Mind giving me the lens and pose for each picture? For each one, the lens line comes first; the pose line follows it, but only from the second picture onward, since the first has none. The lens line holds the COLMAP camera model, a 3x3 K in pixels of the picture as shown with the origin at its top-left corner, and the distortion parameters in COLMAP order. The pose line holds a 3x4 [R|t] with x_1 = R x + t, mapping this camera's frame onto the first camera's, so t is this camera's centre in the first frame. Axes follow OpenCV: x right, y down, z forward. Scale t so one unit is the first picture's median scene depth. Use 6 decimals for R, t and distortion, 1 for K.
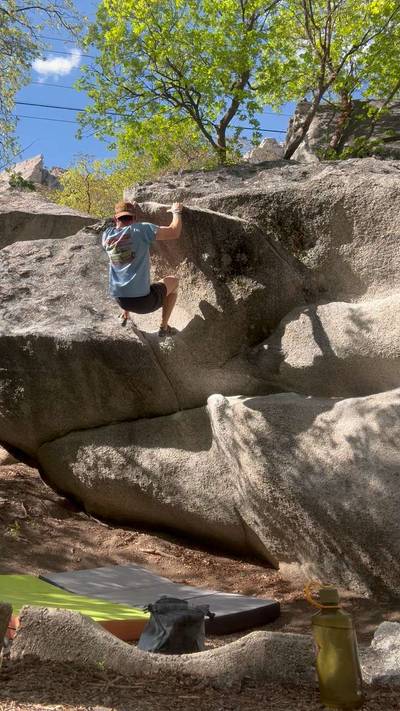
lens RADIAL K [[515.7, 0, 202.2], [0, 515.7, 356.9], [0, 0, 1]] dist [0.089400, -0.000172]
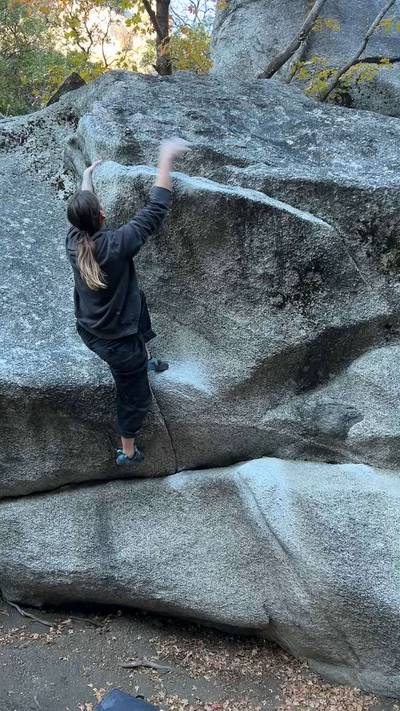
lens RADIAL K [[606.0, 0, 198.1], [0, 606.0, 351.9], [0, 0, 1]] dist [0.062079, -0.072908]
pose [[0.929870, -0.022594, 0.367194, -0.352314], [-0.050587, 0.980778, 0.188454, -0.235947], [-0.364394, -0.193813, 0.910853, 0.313096]]
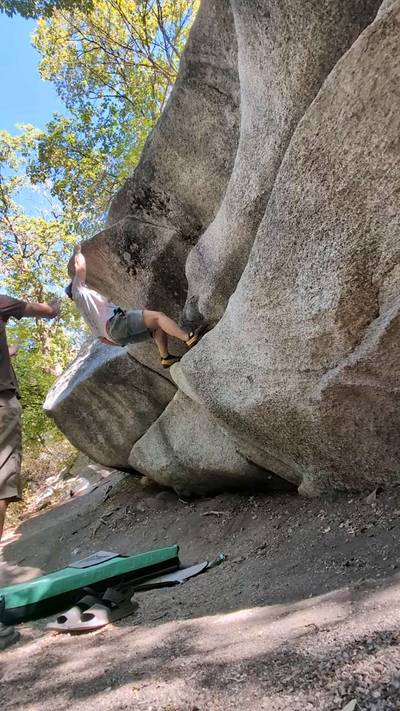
lens RADIAL K [[345.4, 0, 203.6], [0, 345.4, 357.2], [0, 0, 1]] dist [0.000590, 0.000232]
pose [[0.803289, -0.474482, -0.359991, 0.358809], [0.438199, 0.880193, -0.182325, 0.230217], [0.403371, -0.011288, 0.914967, 0.350861]]
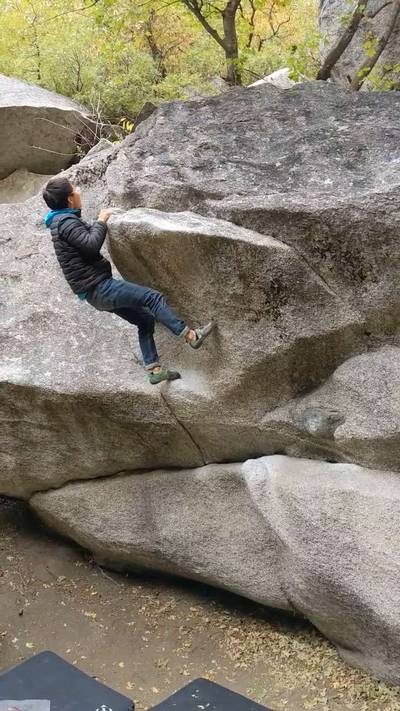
lens RADIAL K [[686.4, 0, 189.9], [0, 686.4, 353.4], [0, 0, 1]] dist [0.036748, 0.000000]
pose [[0.997663, -0.063414, -0.025426, -0.031892], [0.067528, 0.971798, 0.225939, -0.337211], [0.010381, -0.227128, 0.973810, 0.021209]]
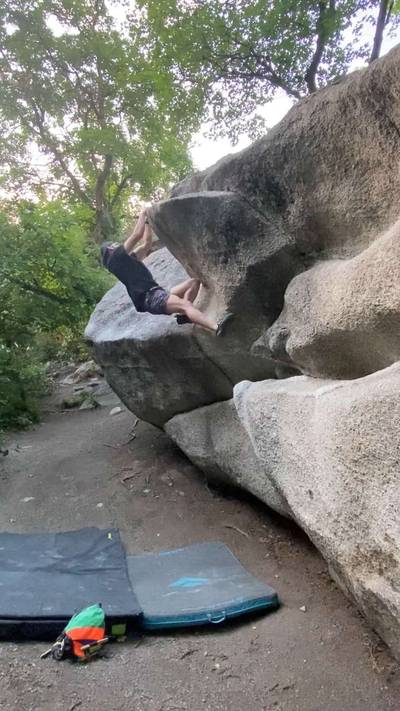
lens RADIAL K [[446.4, 0, 203.1], [0, 446.4, 355.7], [0, 0, 1]] dist [0.018401, -0.022026]
pose [[0.817166, -0.103846, -0.566971, 0.454814], [0.157615, 0.986405, 0.046500, -0.024499], [0.554434, -0.127361, 0.822424, 0.288767]]
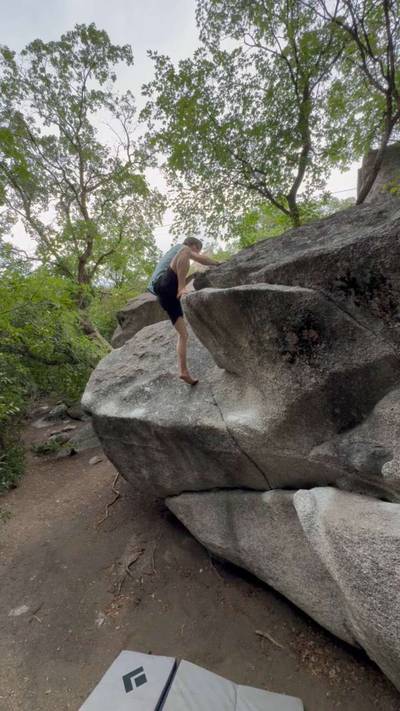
lens RADIAL K [[308.7, 0, 199.1], [0, 308.7, 355.0], [0, 0, 1]] dist [-0.004008, 0.001257]
pose [[0.919020, -0.130147, -0.372109, 0.091852], [0.132291, 0.991012, -0.019884, -0.171021], [0.371352, -0.030952, 0.927976, 0.475160]]
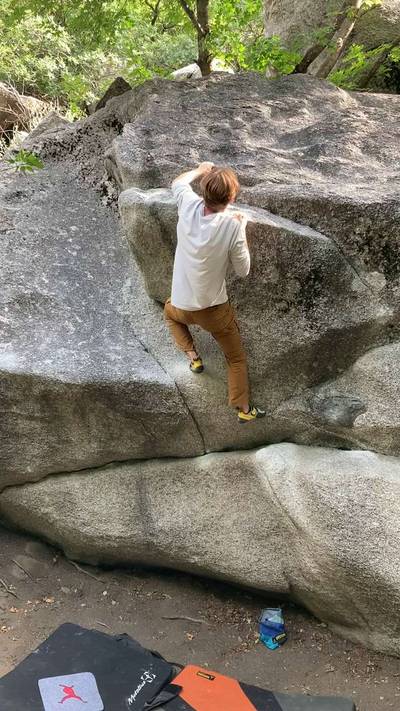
lens RADIAL K [[656.7, 0, 199.2], [0, 656.7, 351.0], [0, 0, 1]] dist [0.037964, 0.000000]
pose [[0.974301, -0.053661, 0.218767, -0.294004], [-0.005107, 0.965698, 0.259617, -0.341612], [-0.225194, -0.254062, 0.940606, 0.123058]]
